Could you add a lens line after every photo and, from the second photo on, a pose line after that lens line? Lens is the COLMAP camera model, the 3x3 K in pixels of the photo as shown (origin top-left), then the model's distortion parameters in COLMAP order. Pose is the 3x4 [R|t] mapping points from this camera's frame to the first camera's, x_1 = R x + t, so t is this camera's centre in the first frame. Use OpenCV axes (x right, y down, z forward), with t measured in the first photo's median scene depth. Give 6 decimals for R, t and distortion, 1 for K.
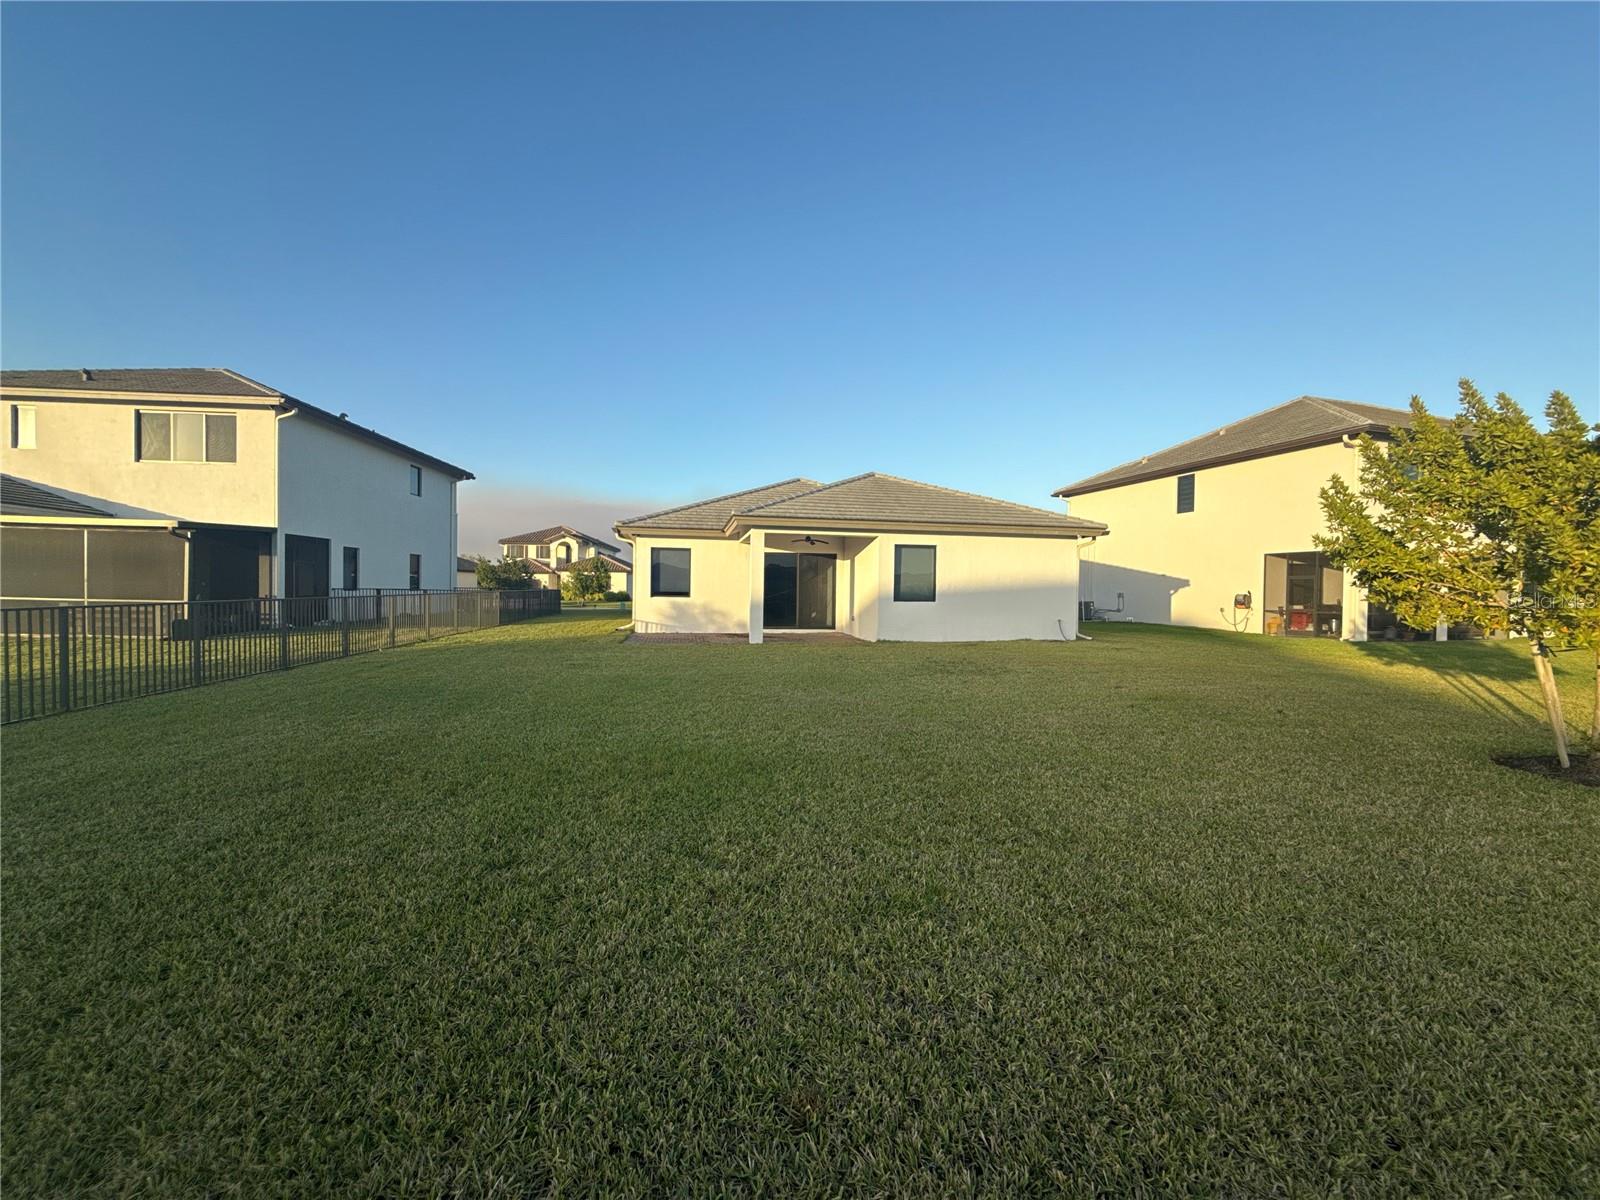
lens RADIAL K [[639.1, 0, 799.0], [0, 639.1, 599.5], [0, 0, 1]] dist [0.002937, 0.000163]
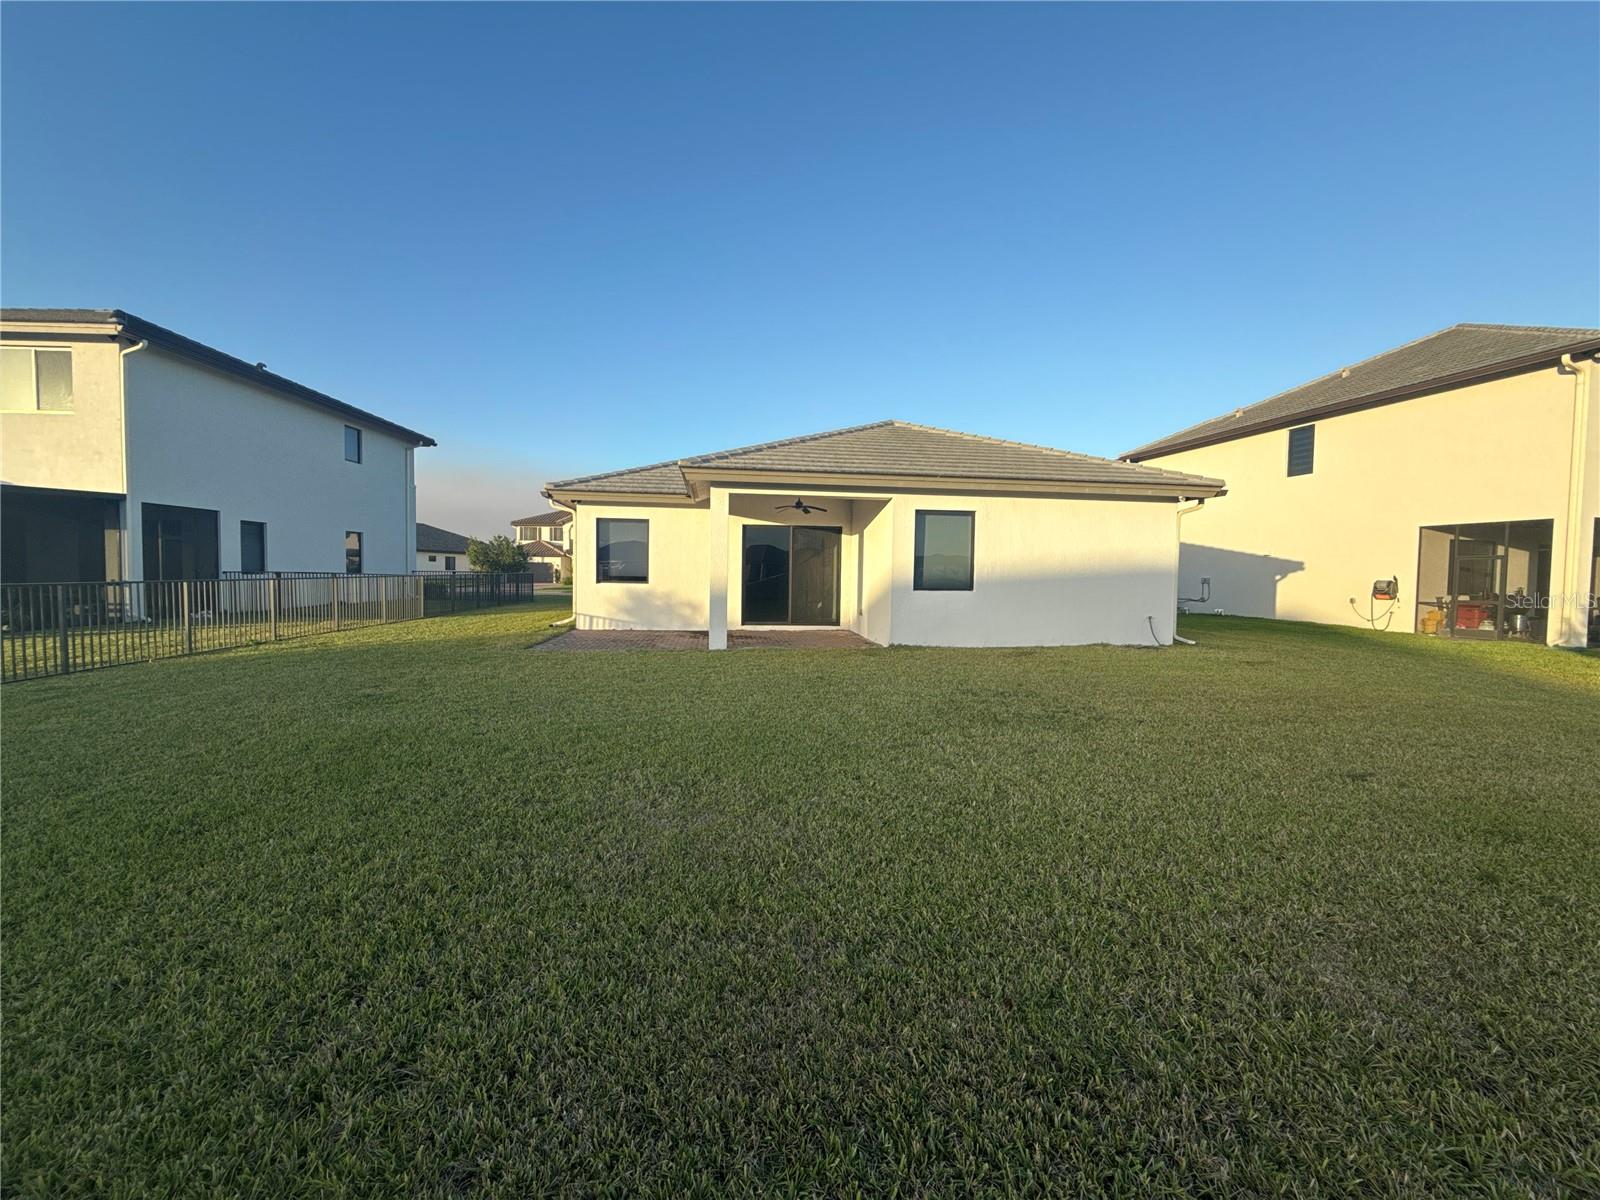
lens RADIAL K [[639.1, 0, 798.3], [0, 639.1, 599.8], [0, 0, 1]] dist [0.002937, 0.000163]
pose [[0.998406, 0.003784, -0.056317, 0.052110], [-0.002369, 0.999680, 0.025168, -0.003644], [0.056394, -0.024995, 0.998096, 0.244556]]
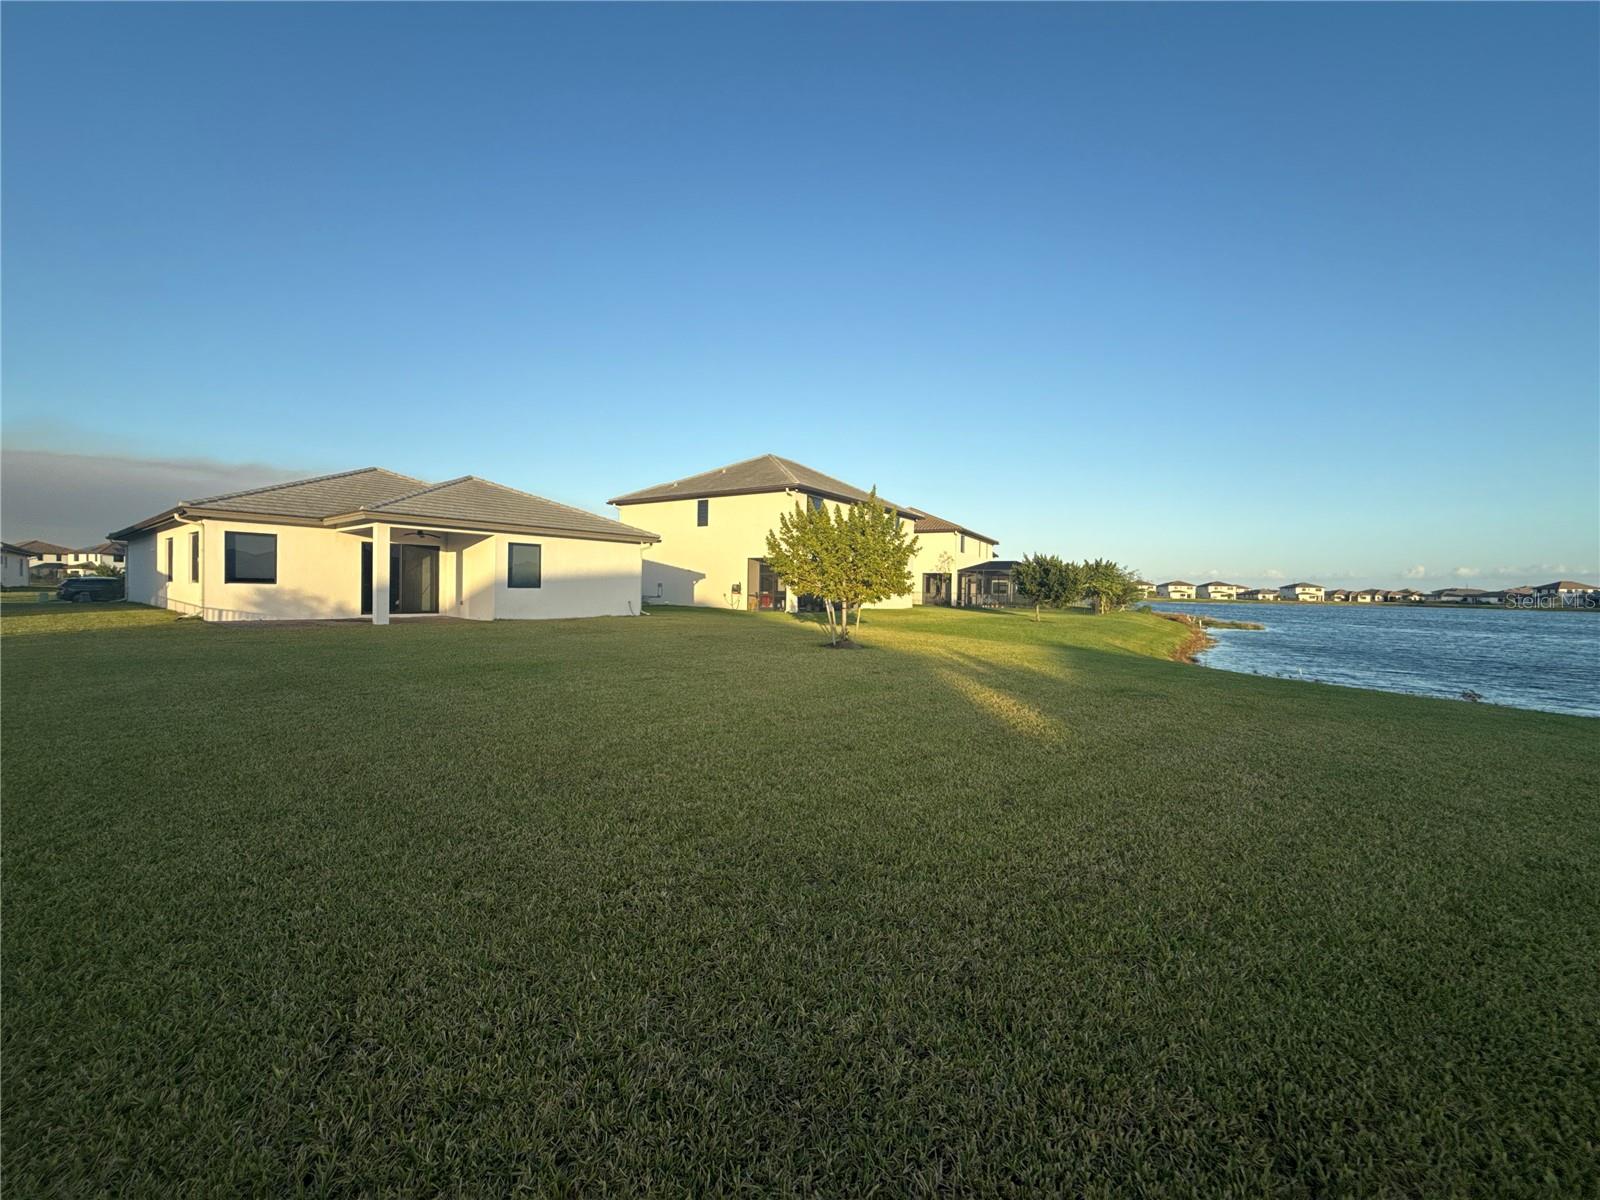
lens RADIAL K [[639.1, 0, 804.3], [0, 639.1, 604.5], [0, 0, 1]] dist [0.002937, 0.000163]
pose [[0.755630, -0.015321, 0.654820, -0.202260], [0.001198, 0.999757, 0.022010, 0.007972], [-0.654998, -0.015847, 0.755464, -0.285007]]
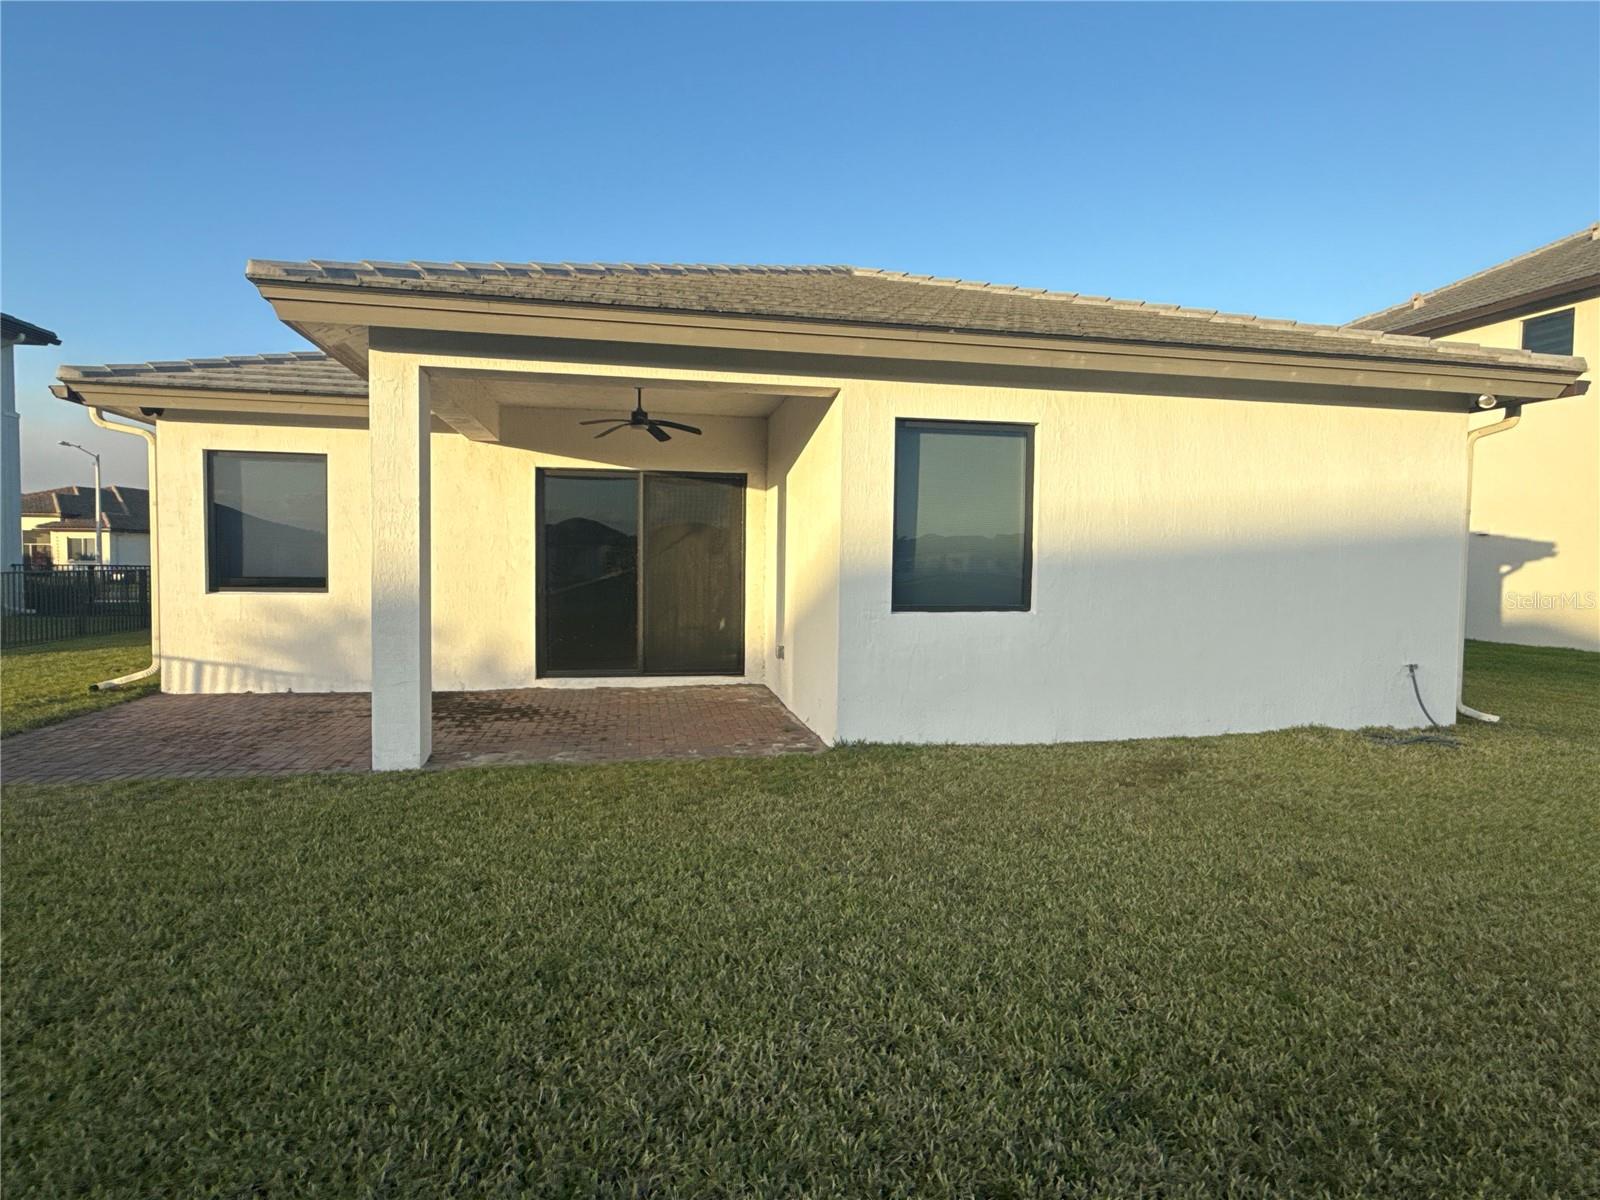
lens RADIAL K [[850.6, 0, 793.8], [0, 850.6, 601.5], [0, 0, 1]] dist [0.001919, -0.000516]
pose [[0.999983, -0.002001, 0.005520, 0.086564], [0.001835, 0.999549, 0.029958, -0.011870], [-0.005577, -0.029947, 0.999536, 0.521434]]
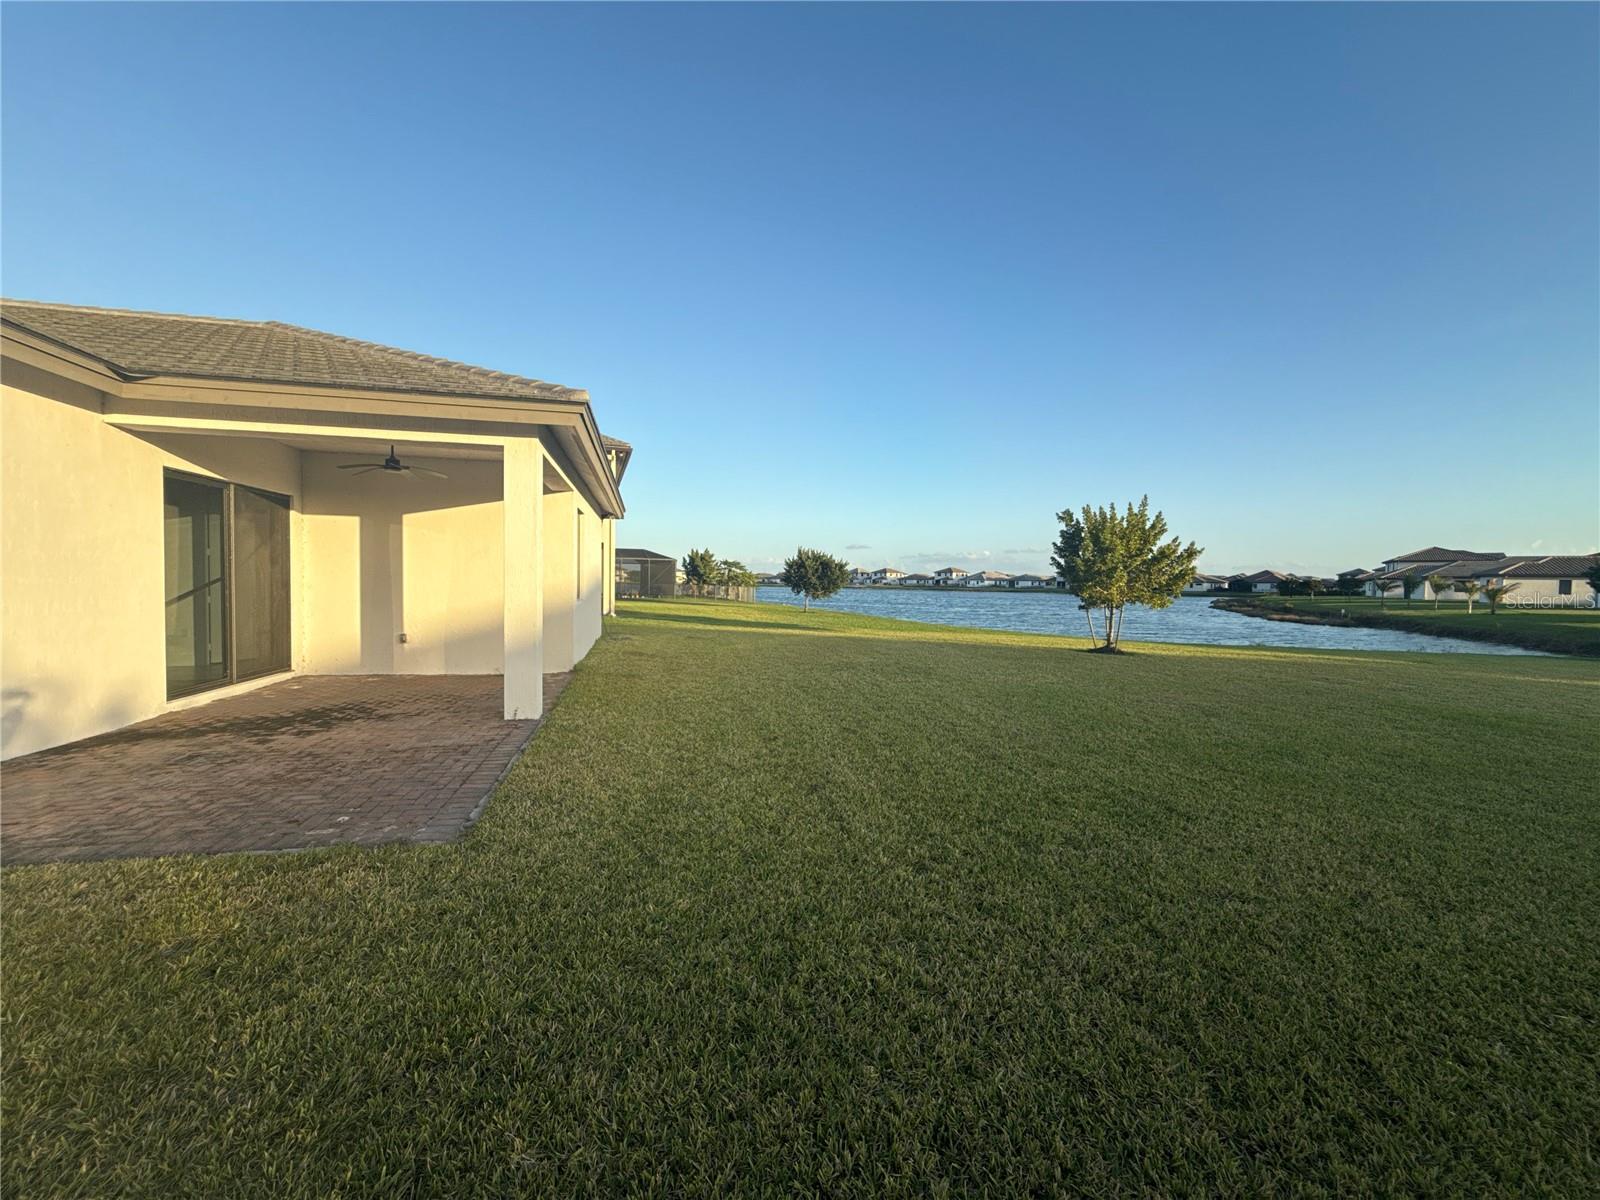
lens RADIAL K [[639.1, 0, 796.6], [0, 639.1, 602.2], [0, 0, 1]] dist [0.002937, 0.000163]
pose [[-0.045541, -0.048821, 0.997769, -0.406178], [-0.000046, 0.998805, 0.048870, -0.021182], [-0.998962, 0.002180, -0.045488, 0.703599]]
